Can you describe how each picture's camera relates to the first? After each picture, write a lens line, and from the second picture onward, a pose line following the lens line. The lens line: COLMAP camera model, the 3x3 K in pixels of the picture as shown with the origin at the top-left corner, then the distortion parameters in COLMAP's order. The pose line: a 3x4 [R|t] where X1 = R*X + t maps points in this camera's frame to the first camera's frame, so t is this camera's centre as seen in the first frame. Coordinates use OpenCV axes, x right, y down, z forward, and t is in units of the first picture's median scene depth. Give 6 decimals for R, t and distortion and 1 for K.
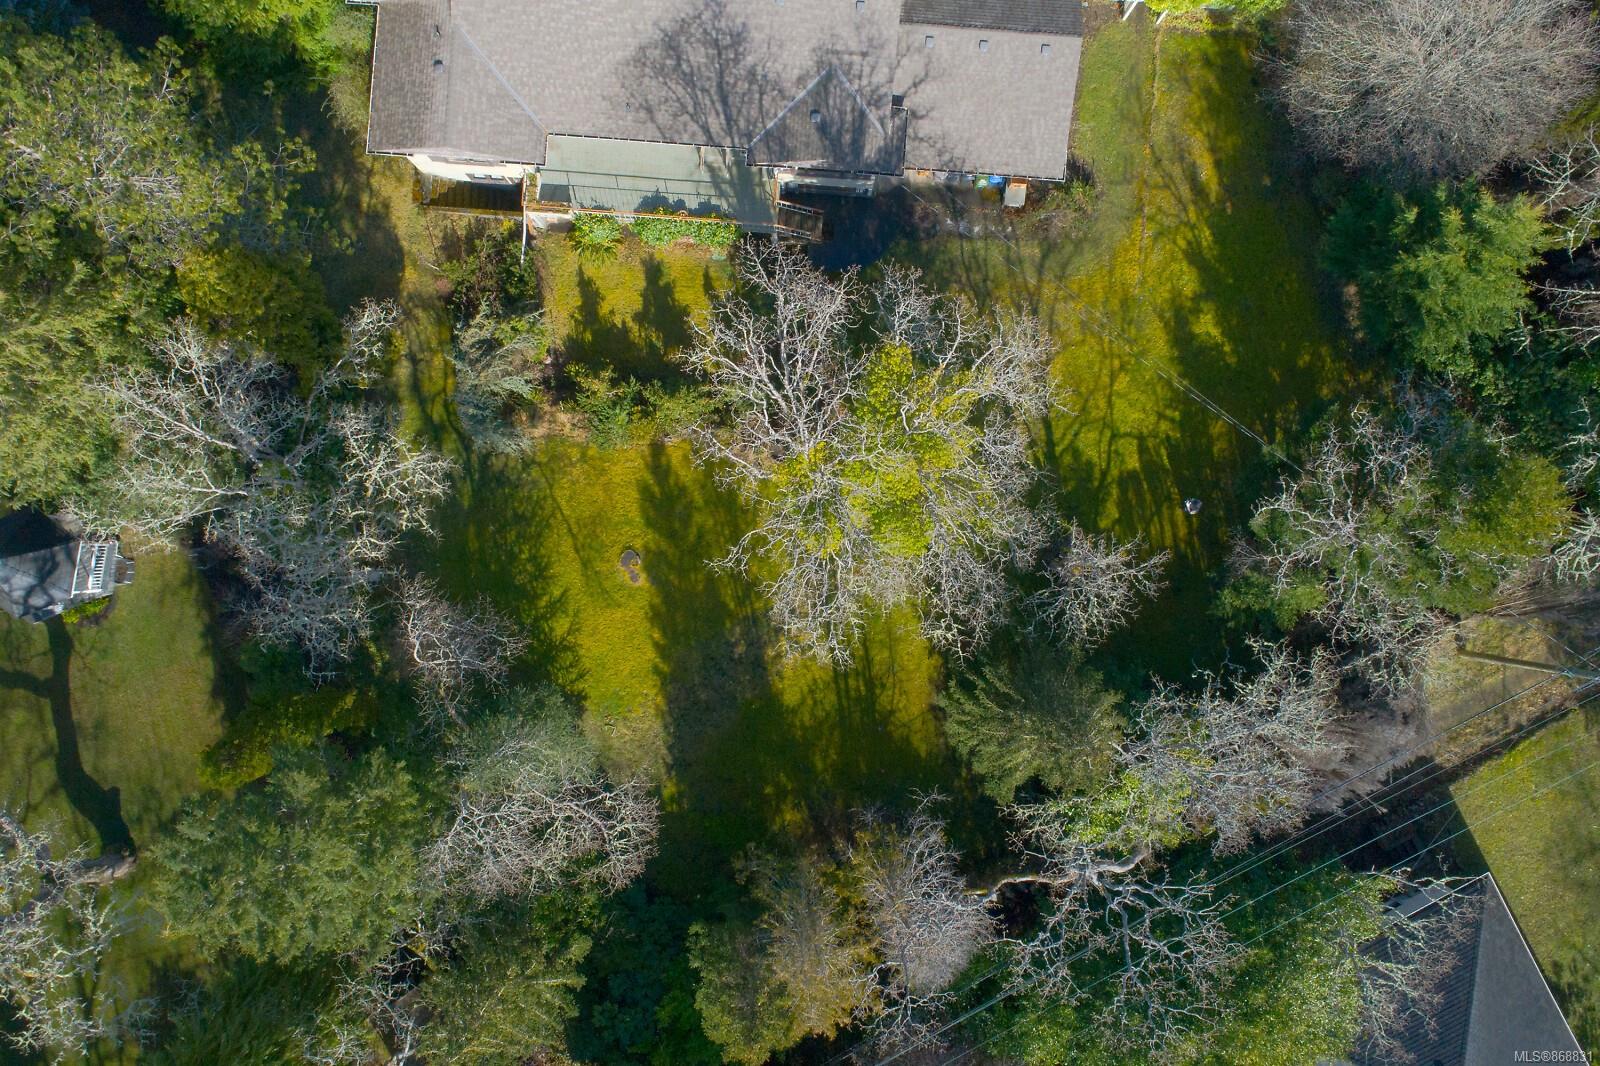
lens RADIAL K [[1211.1, 0, 801.3], [0, 1211.1, 530.6], [0, 0, 1]] dist [-0.018394, 0.008803]
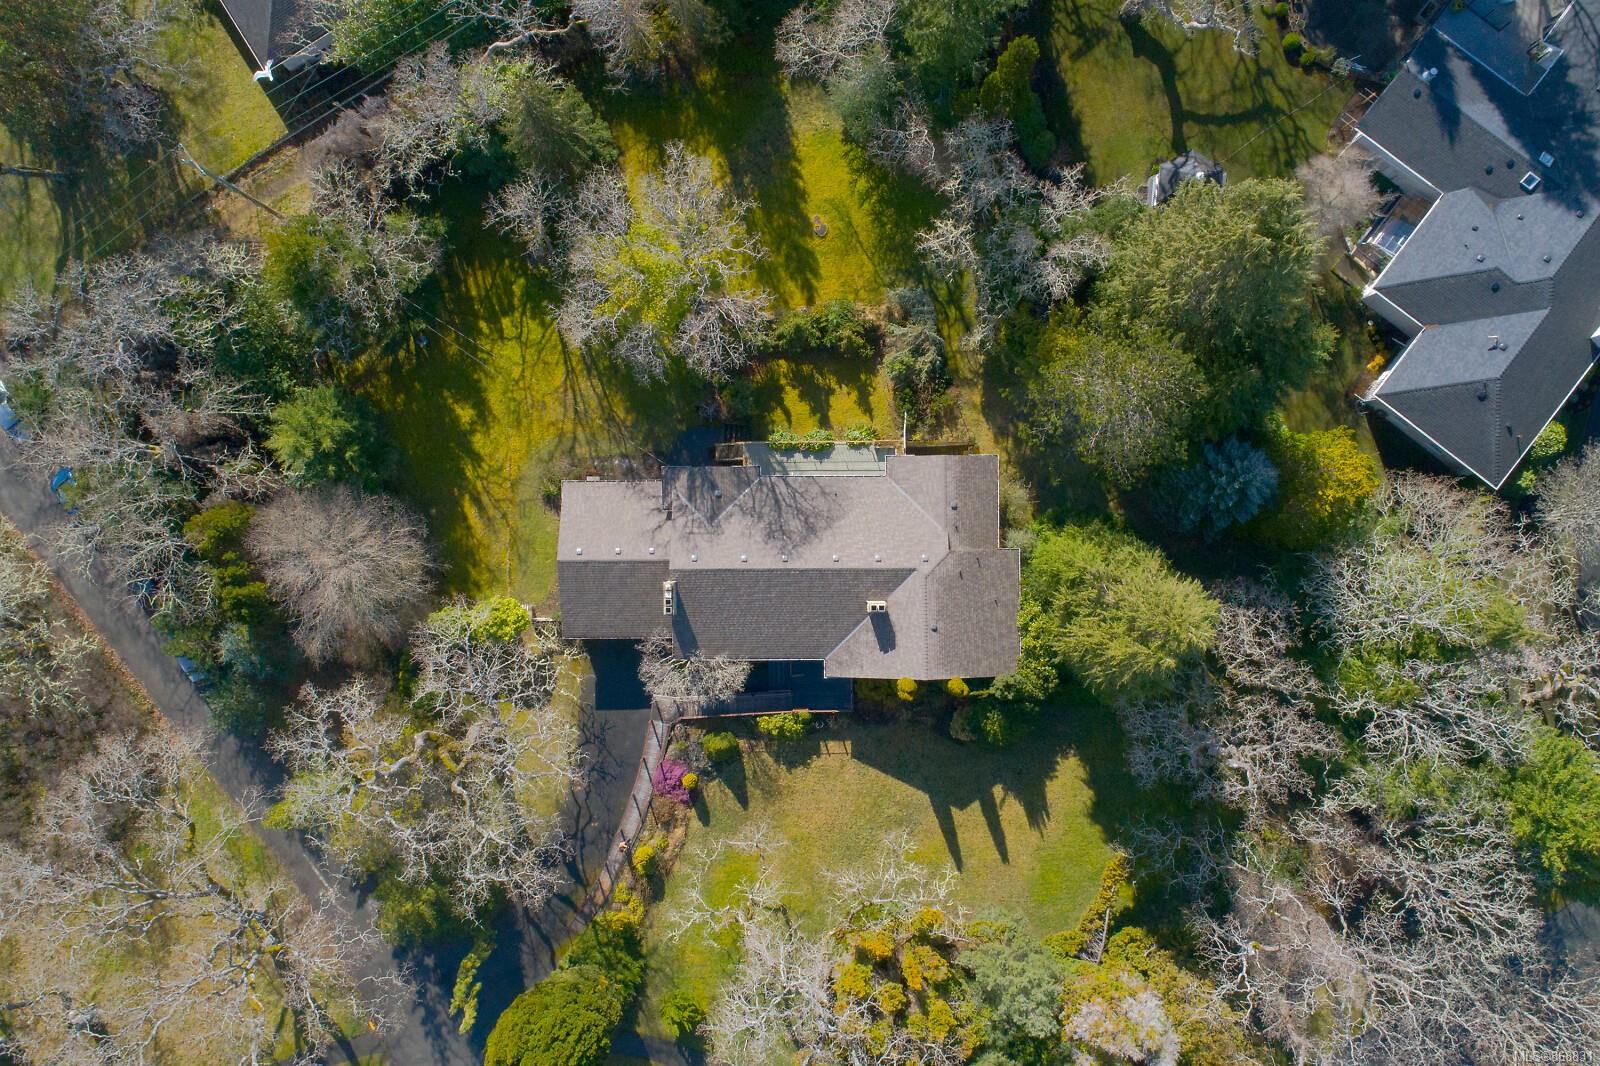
lens RADIAL K [[1211.1, 0, 801.3], [0, 1211.1, 530.6], [0, 0, 1]] dist [-0.018394, 0.008803]
pose [[-0.996790, 0.079558, 0.008965, -0.098965], [-0.079416, -0.996725, 0.015249, -0.385141], [0.010149, 0.014488, 0.999844, -0.557369]]
